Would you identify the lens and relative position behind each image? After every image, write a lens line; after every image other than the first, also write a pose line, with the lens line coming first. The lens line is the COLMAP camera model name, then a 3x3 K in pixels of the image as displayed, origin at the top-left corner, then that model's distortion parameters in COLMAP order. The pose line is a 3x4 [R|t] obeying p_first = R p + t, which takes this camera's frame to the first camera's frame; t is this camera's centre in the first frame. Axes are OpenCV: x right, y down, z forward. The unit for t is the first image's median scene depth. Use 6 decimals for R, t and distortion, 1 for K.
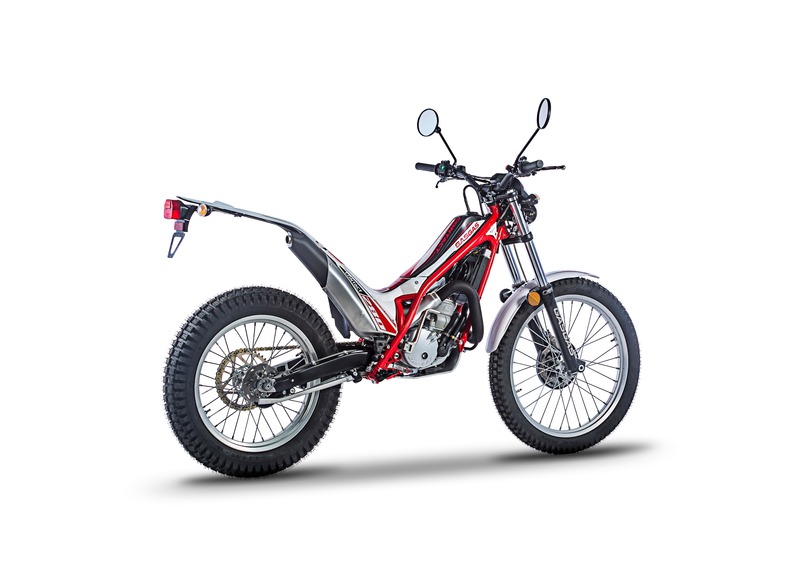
lens RADIAL K [[1684.0, 0, 400.0], [0, 1684.0, 282.0], [0, 0, 1]] dist [0.044273, 0.071544]
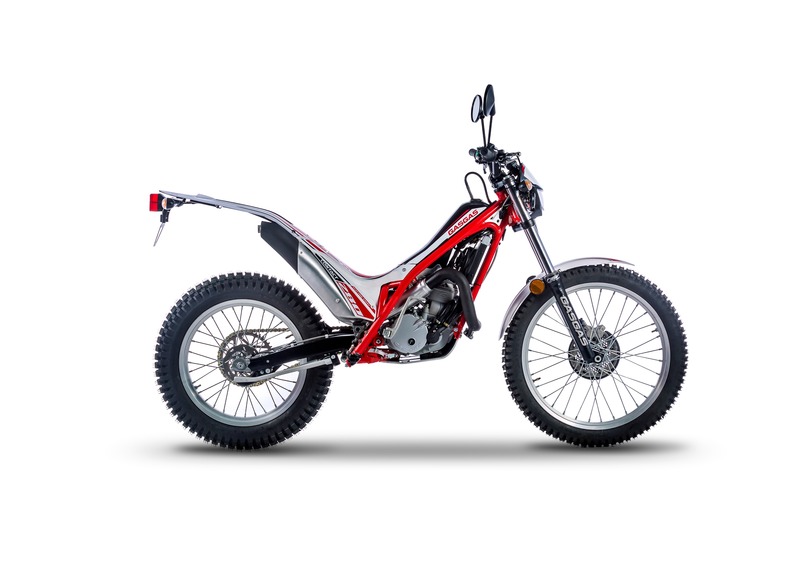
lens RADIAL K [[1684.0, 0, 400.0], [0, 1684.0, 281.5], [0, 0, 1]] dist [0.044273, 0.071544]
pose [[0.869043, 0.015484, -0.494495, 0.508920], [-0.003059, 0.999659, 0.025926, -0.018881], [0.494727, -0.021018, 0.868794, 0.110616]]
